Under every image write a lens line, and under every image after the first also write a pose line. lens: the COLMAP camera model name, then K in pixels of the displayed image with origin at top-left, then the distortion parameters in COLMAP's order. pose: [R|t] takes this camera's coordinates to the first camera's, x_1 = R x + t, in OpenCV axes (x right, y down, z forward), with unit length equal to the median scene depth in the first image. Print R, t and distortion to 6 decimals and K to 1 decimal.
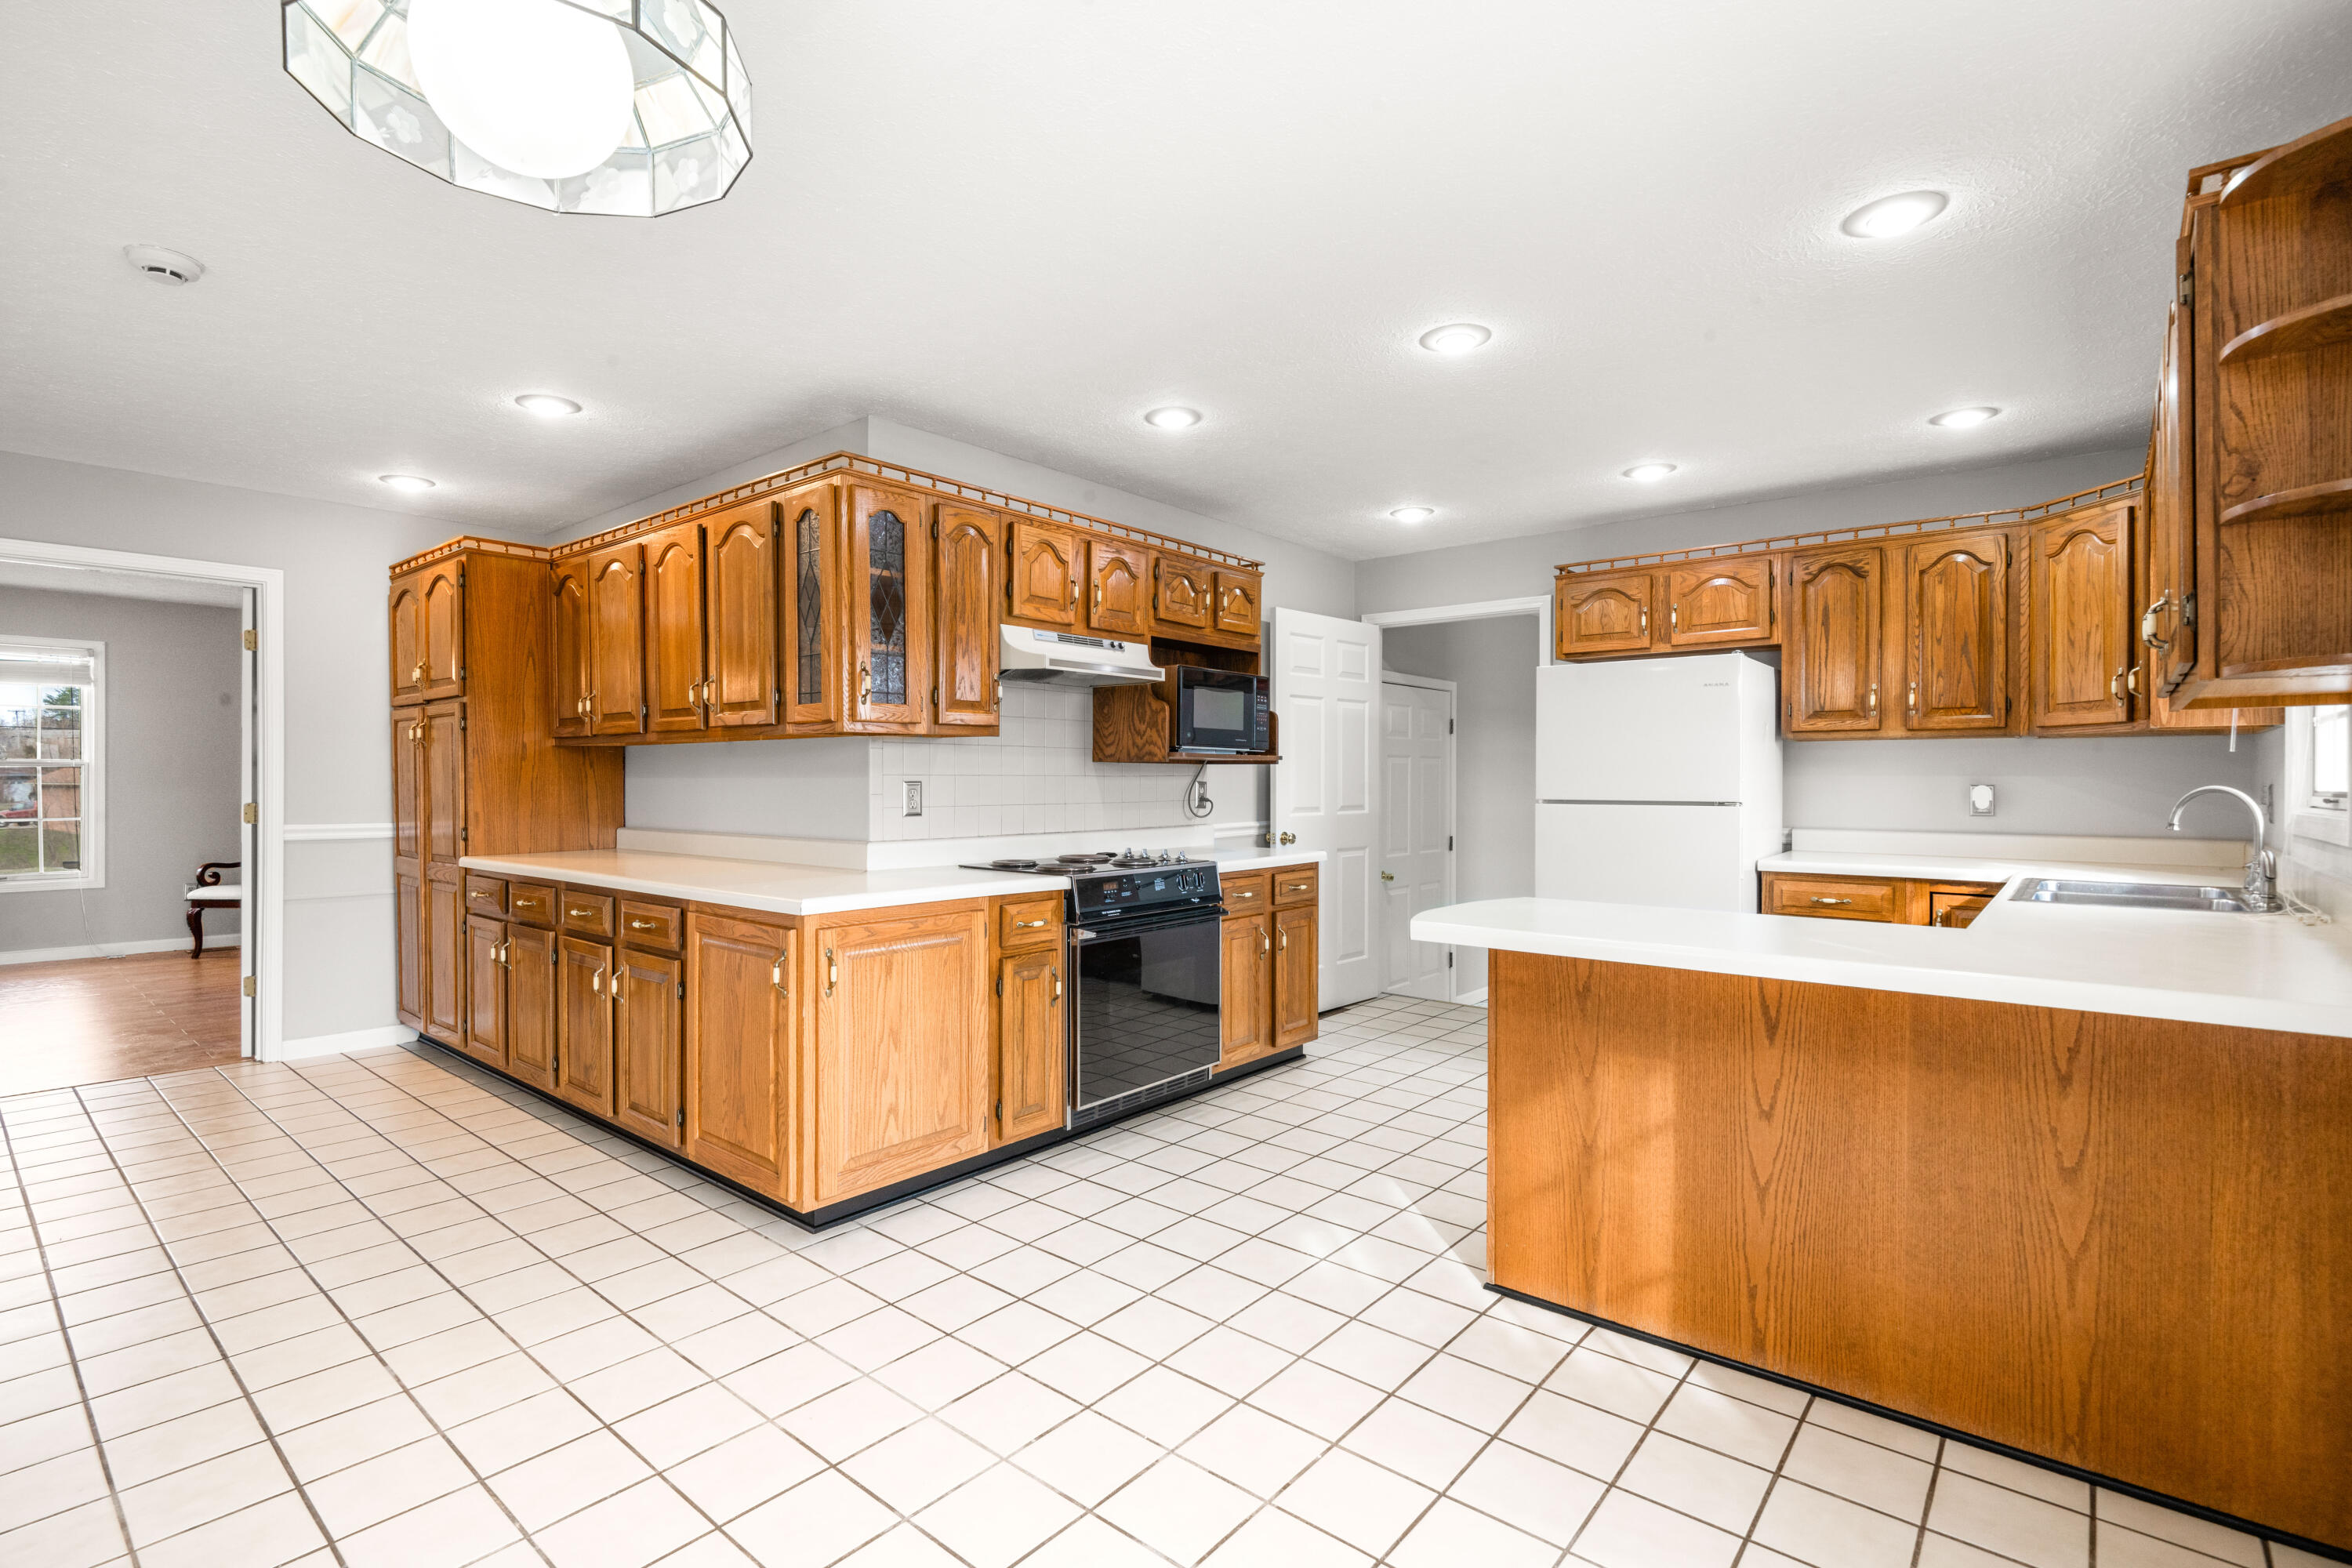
lens RADIAL K [[1086.5, 0, 1154.7], [0, 1086.5, 768.6], [0, 0, 1]] dist [-0.002038, -0.000750]
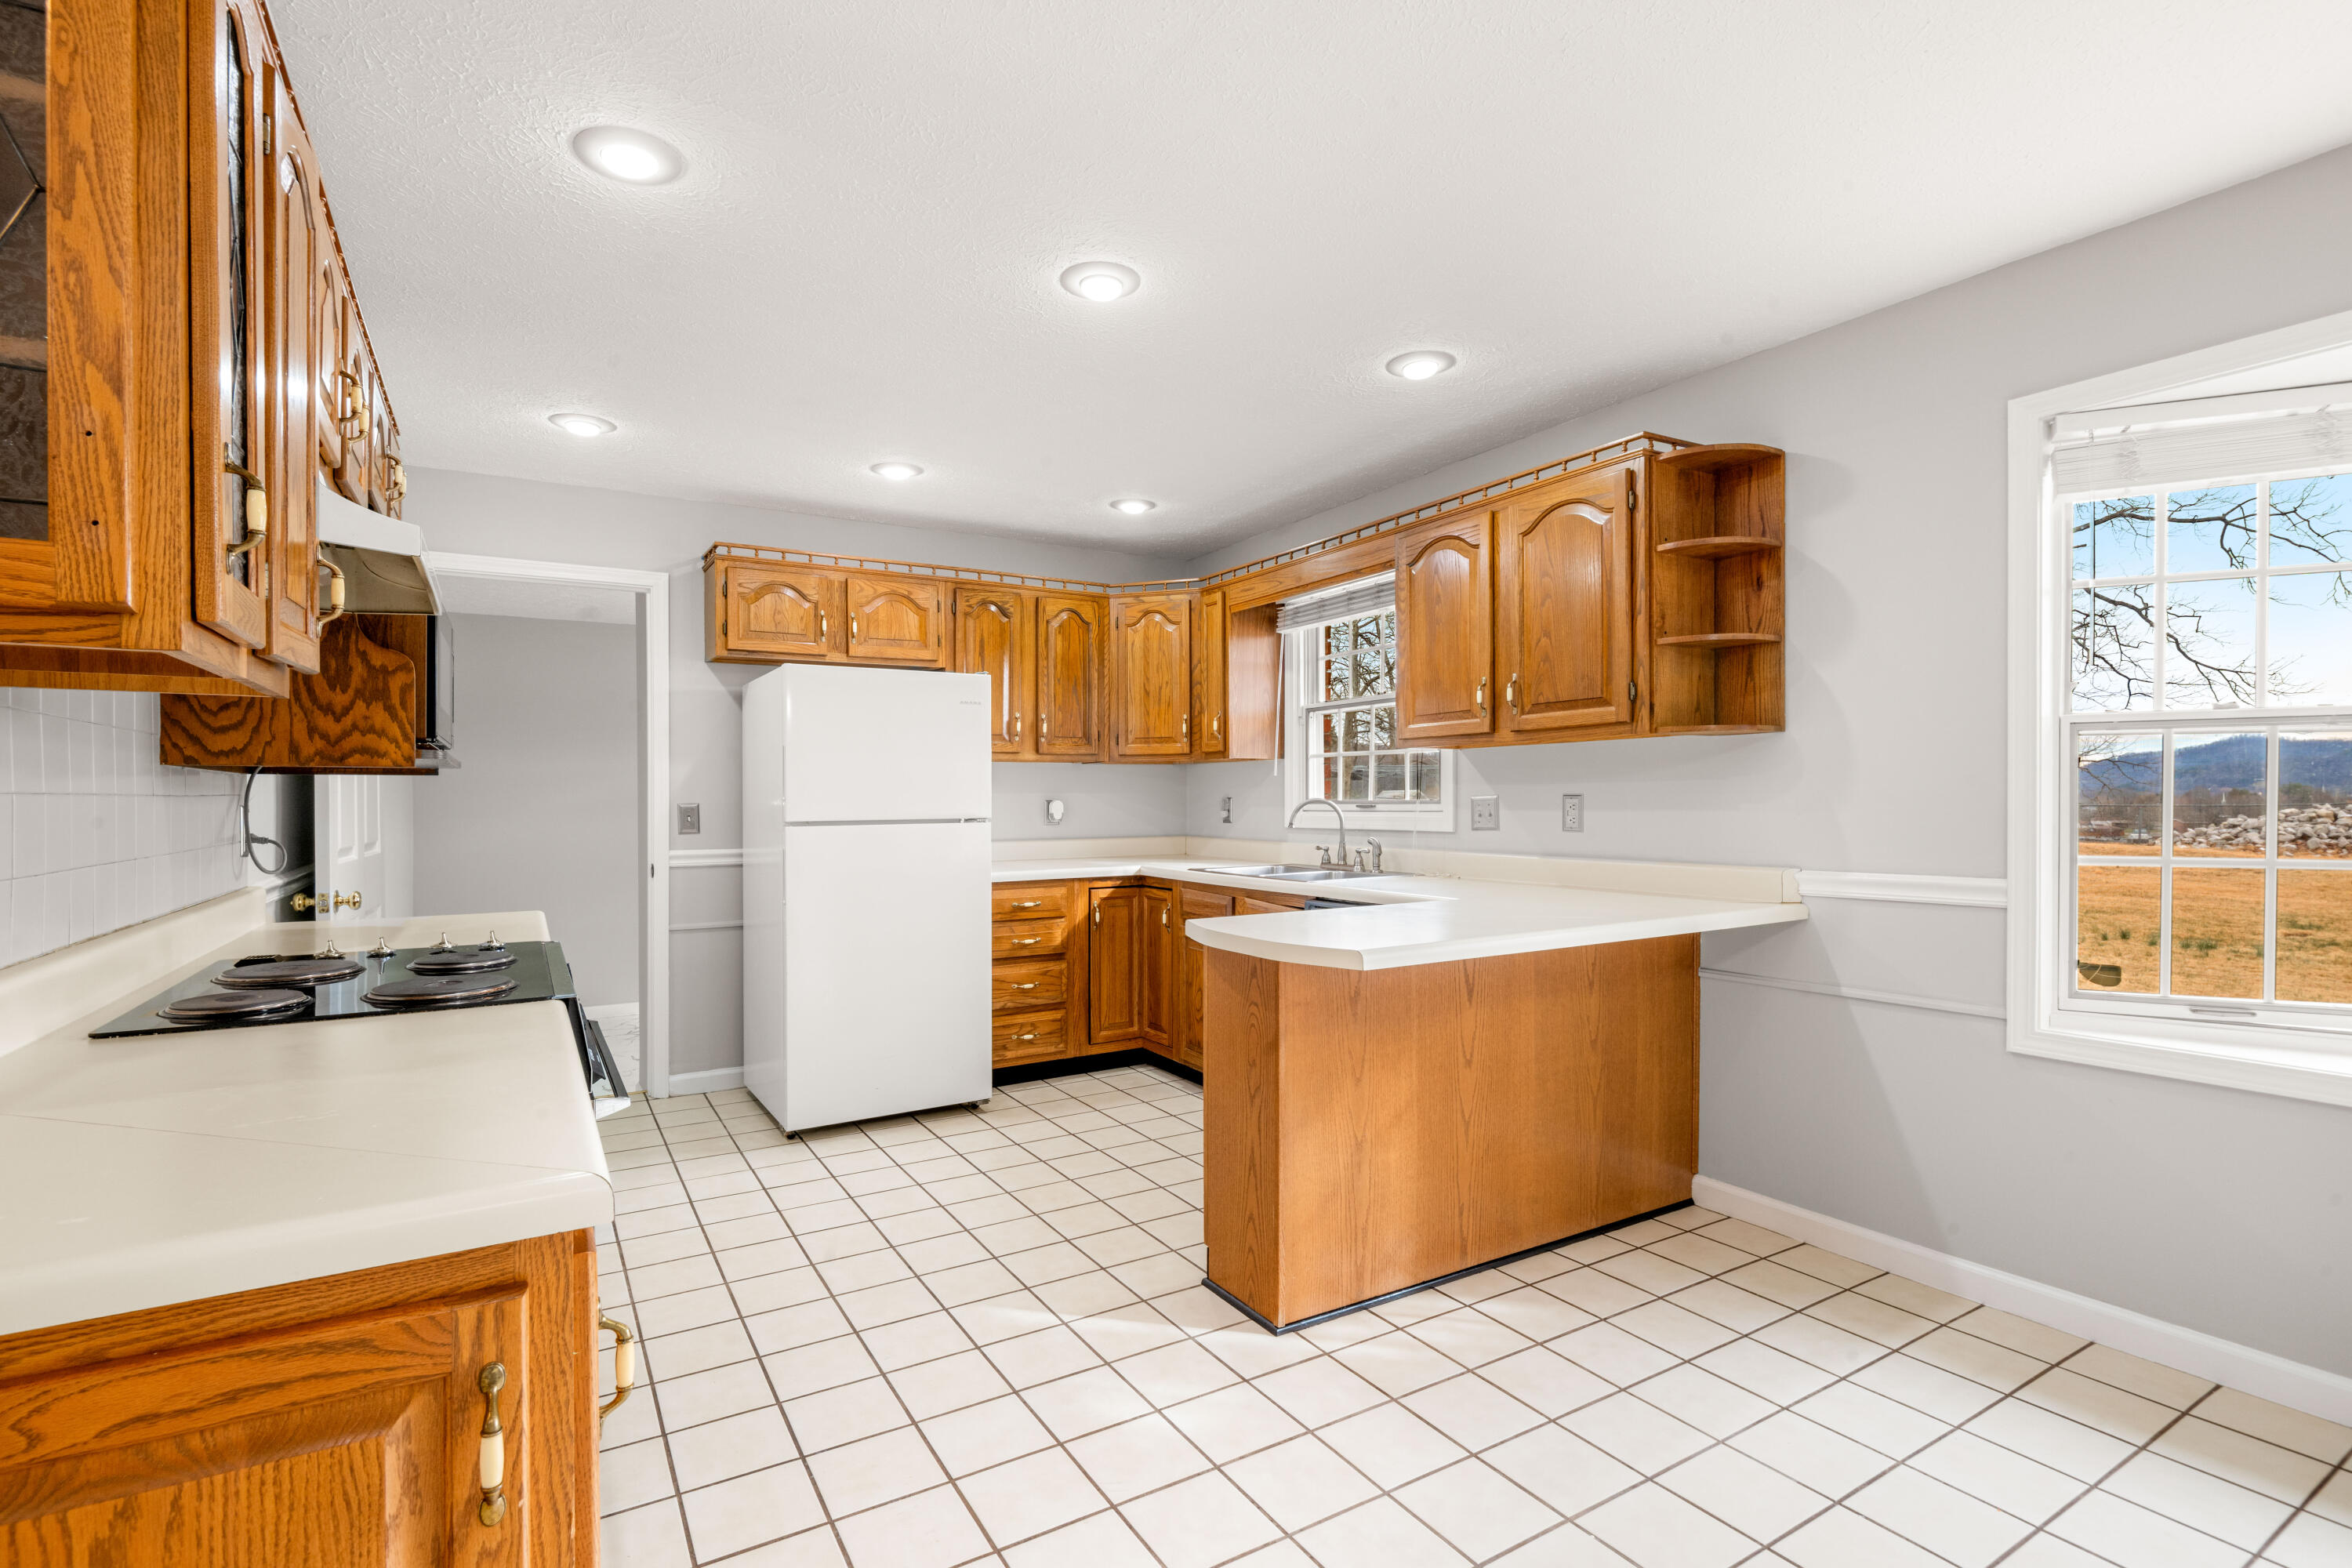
lens RADIAL K [[1095.9, 0, 1159.2], [0, 1095.9, 796.9], [0, 0, 1]] dist [0.000820, -0.000207]
pose [[0.318156, -0.004753, 0.948026, -0.435547], [-0.001764, 0.999983, 0.005605, 0.004743], [-0.948037, -0.003456, 0.318143, 0.554047]]
